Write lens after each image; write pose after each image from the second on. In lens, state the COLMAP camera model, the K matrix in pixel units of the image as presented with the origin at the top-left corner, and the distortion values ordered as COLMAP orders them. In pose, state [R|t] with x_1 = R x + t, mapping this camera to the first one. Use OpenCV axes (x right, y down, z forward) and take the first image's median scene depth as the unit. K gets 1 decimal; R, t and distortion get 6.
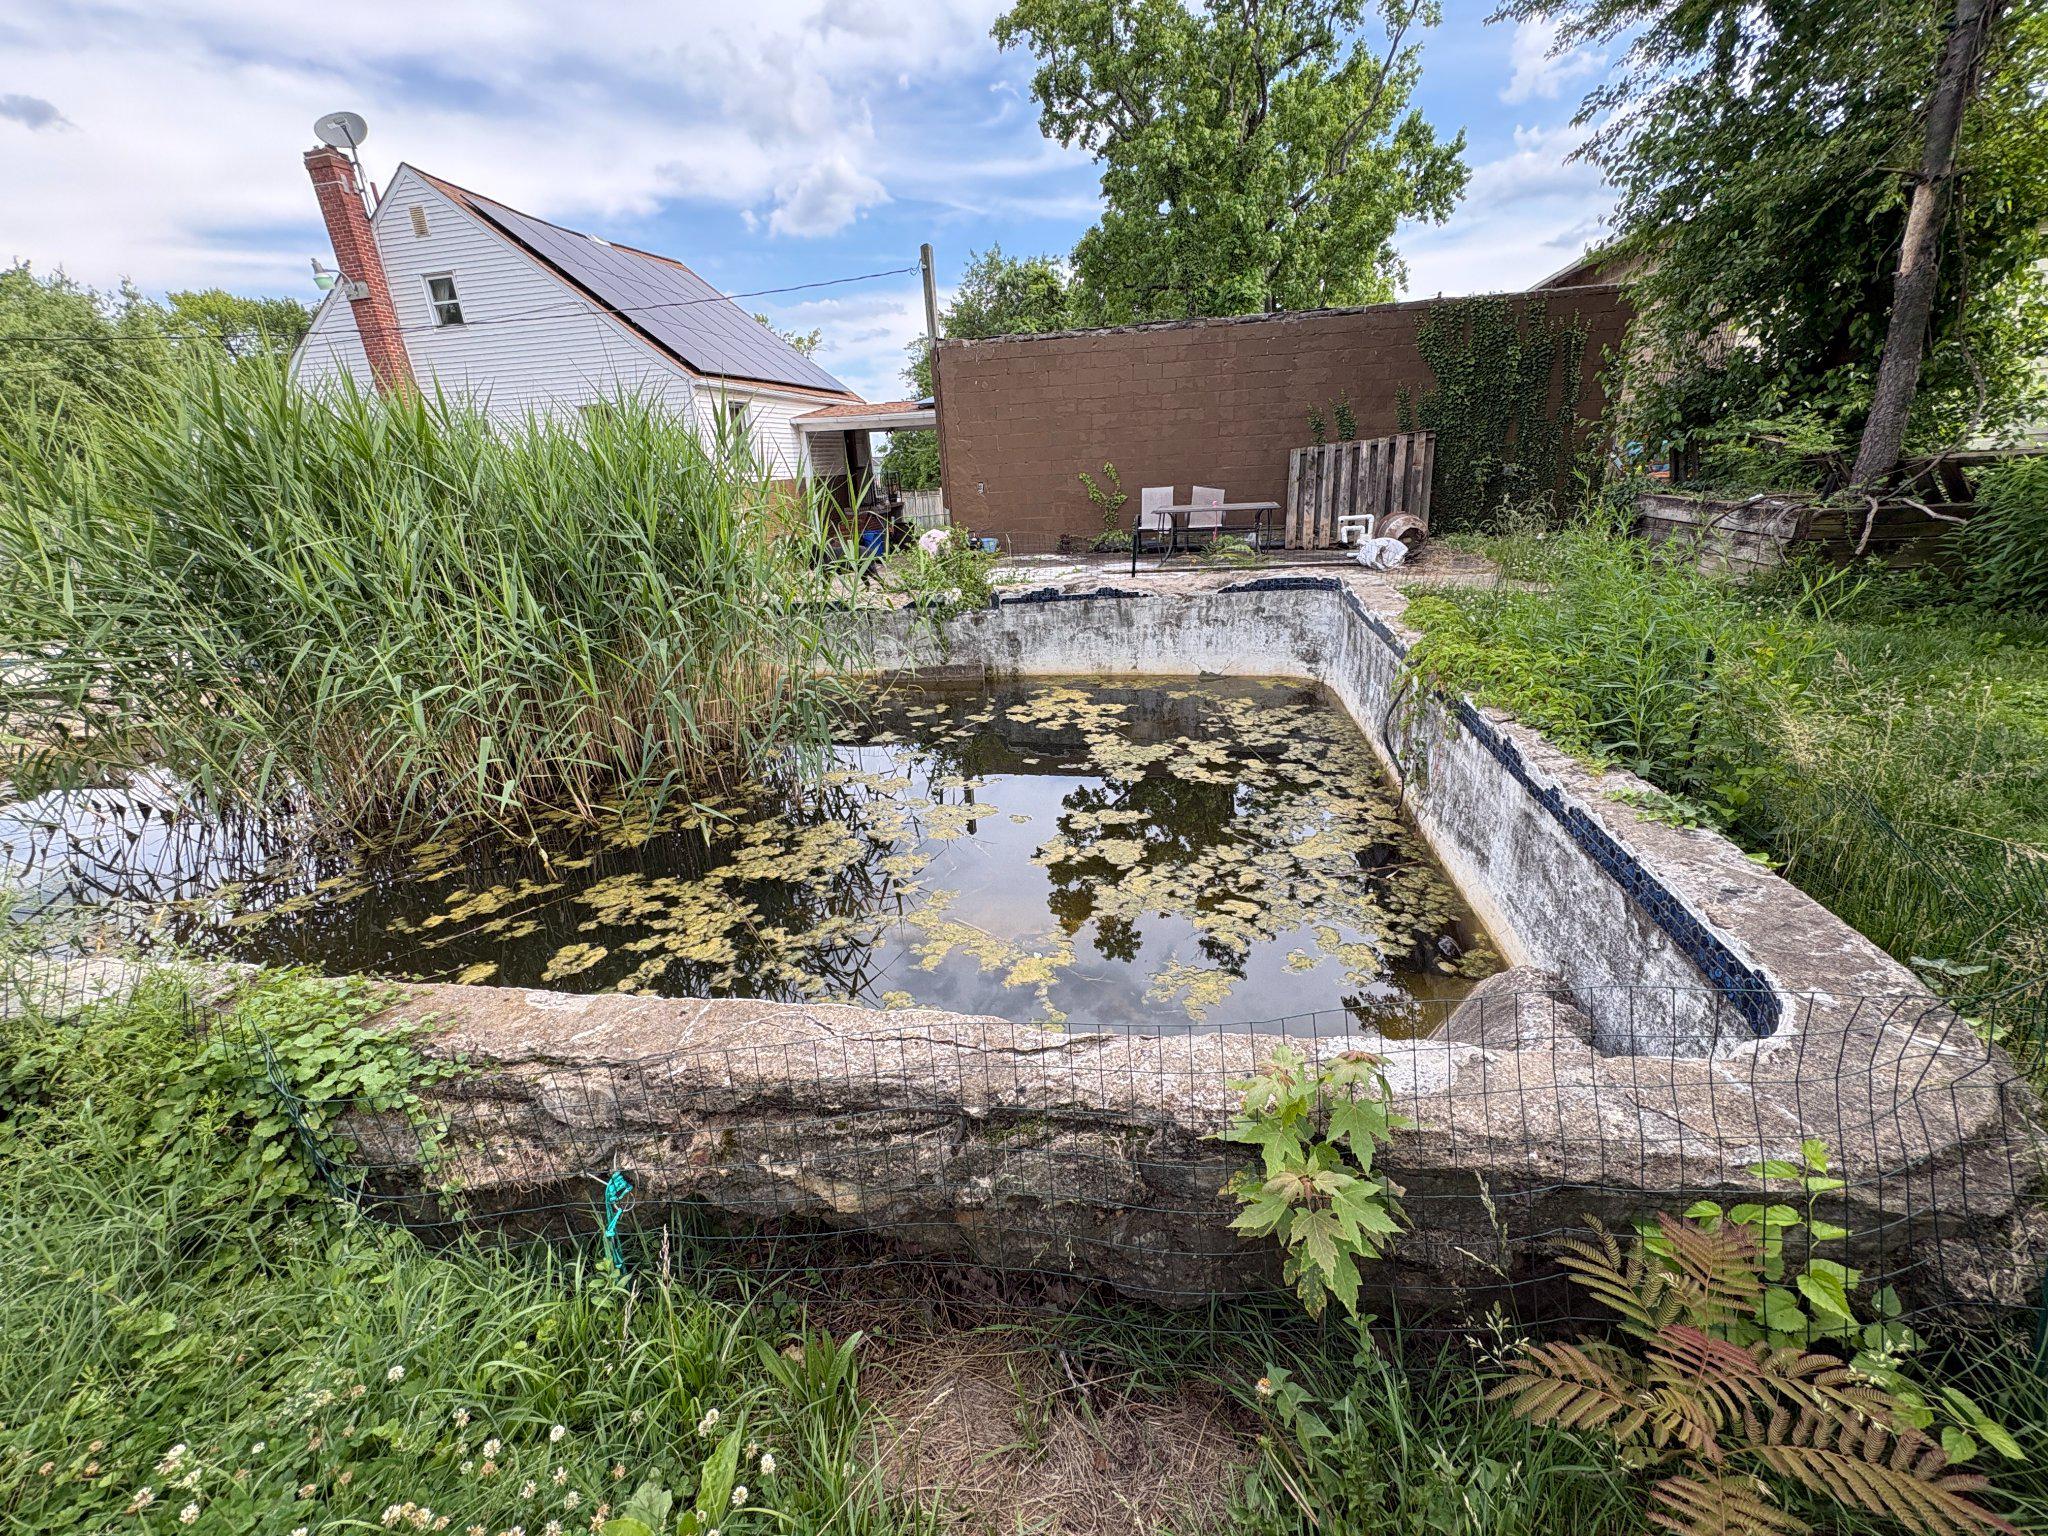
lens RADIAL K [[825.5, 0, 1028.1], [0, 825.5, 766.3], [0, 0, 1]] dist [-0.001297, 0.000069]
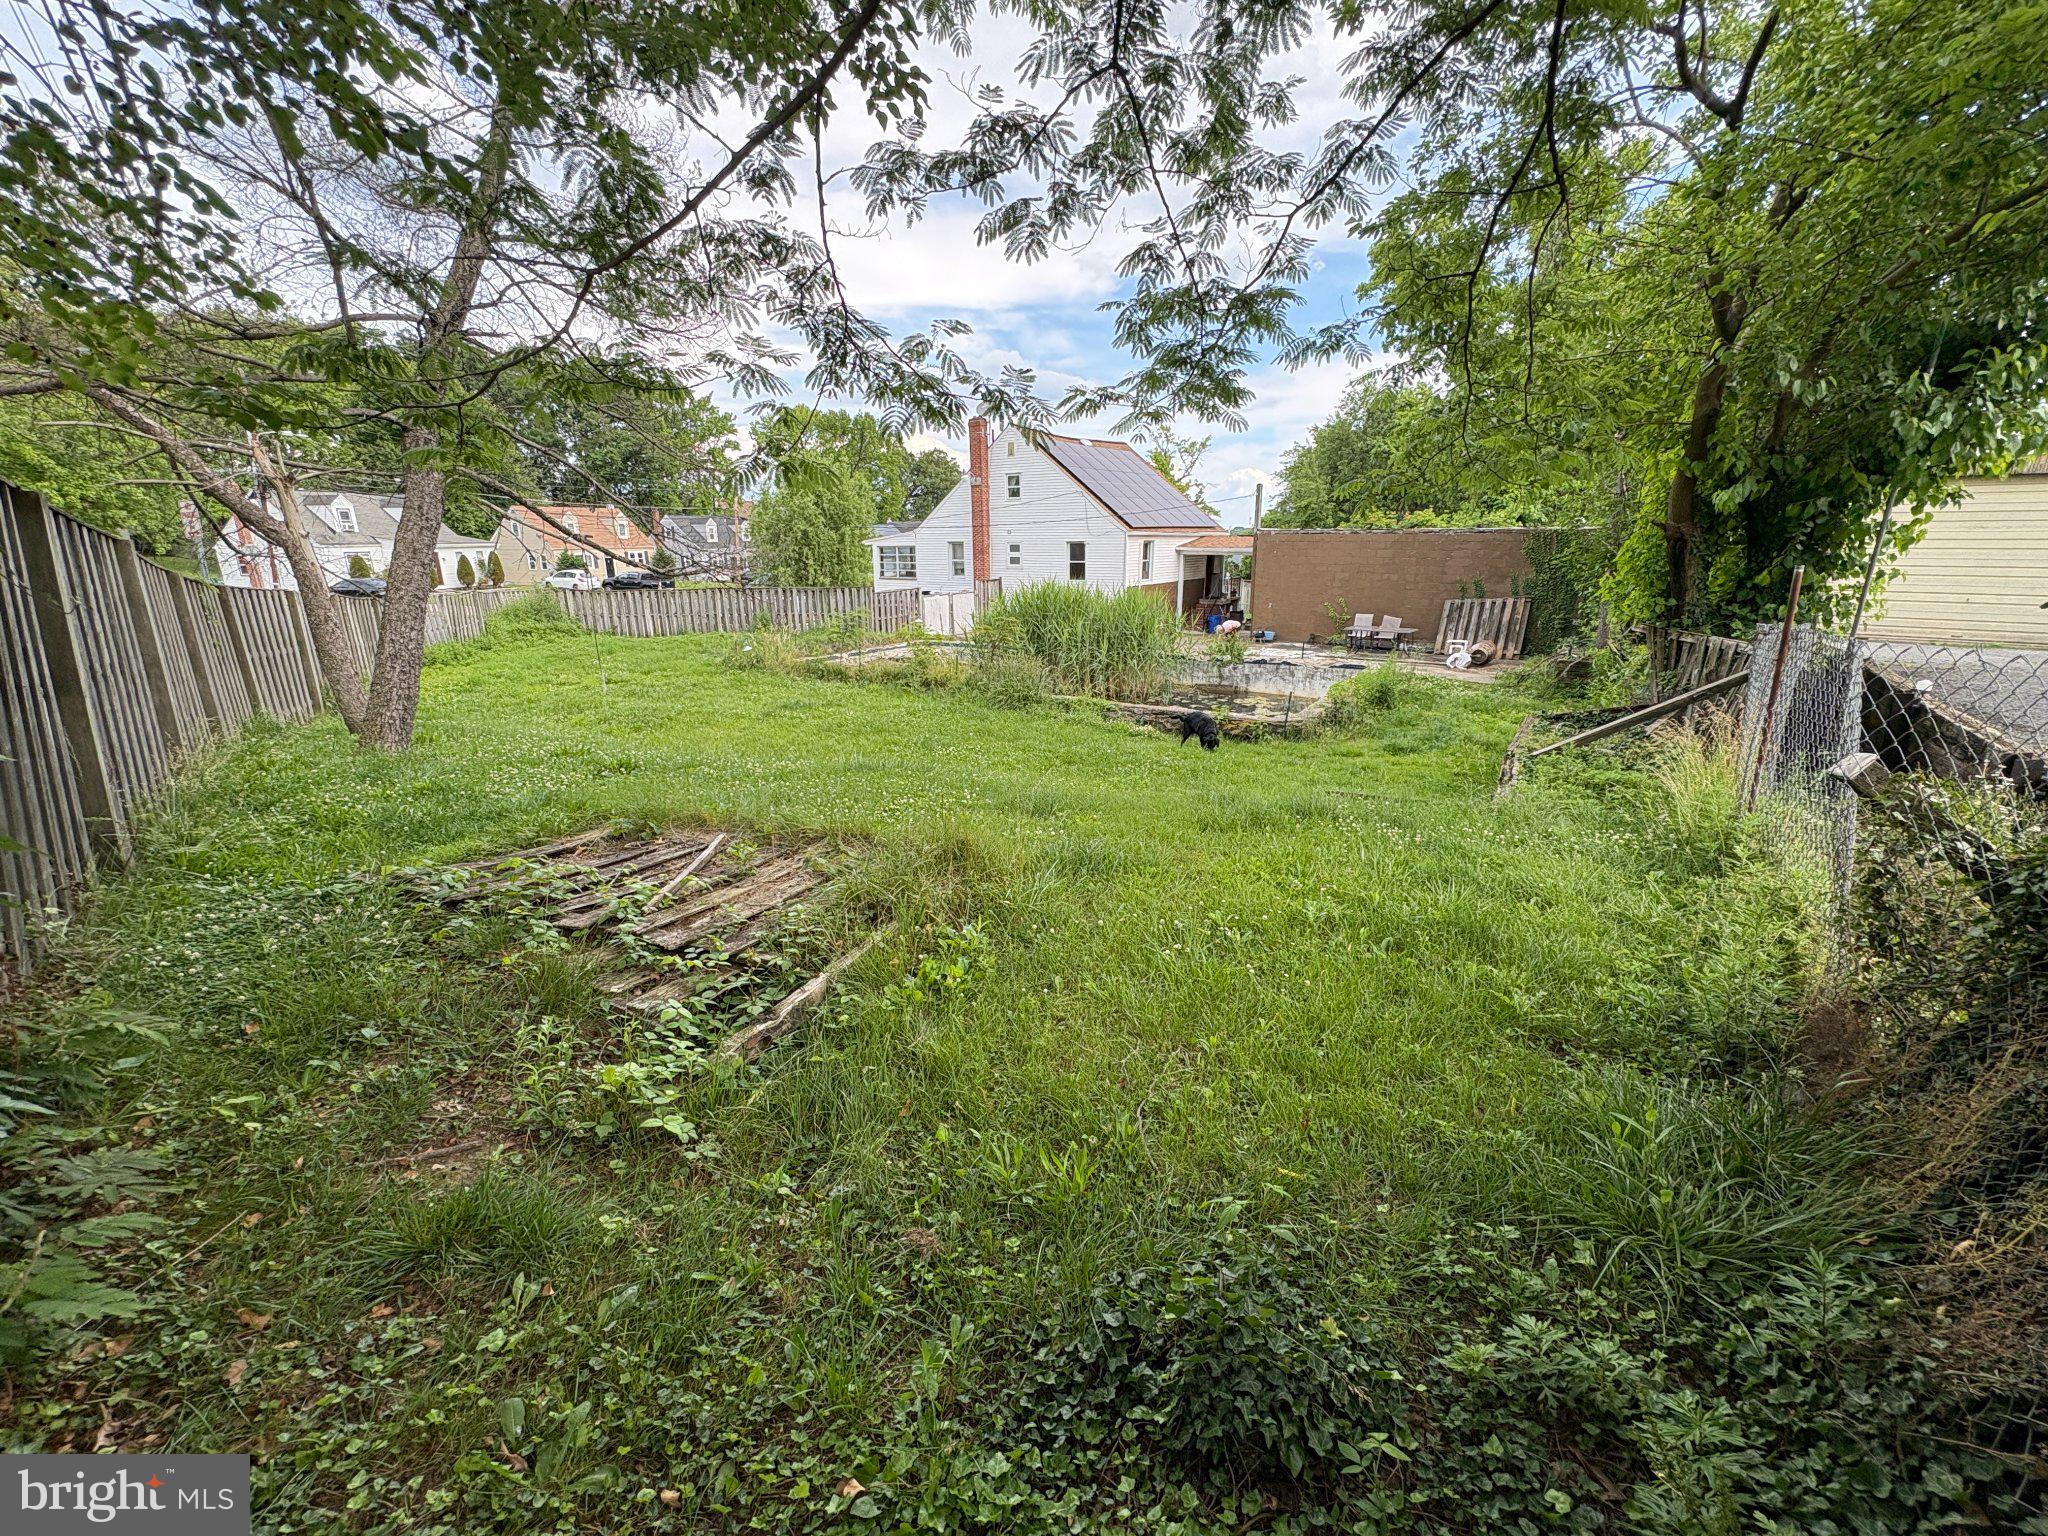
lens RADIAL K [[825.5, 0, 1030.5], [0, 825.5, 763.5], [0, 0, 1]] dist [-0.001297, 0.000069]
pose [[0.911749, 0.153084, -0.381156, 0.236278], [-0.181698, 0.982540, -0.040014, 0.204417], [0.368375, 0.105738, 0.923645, -0.966969]]
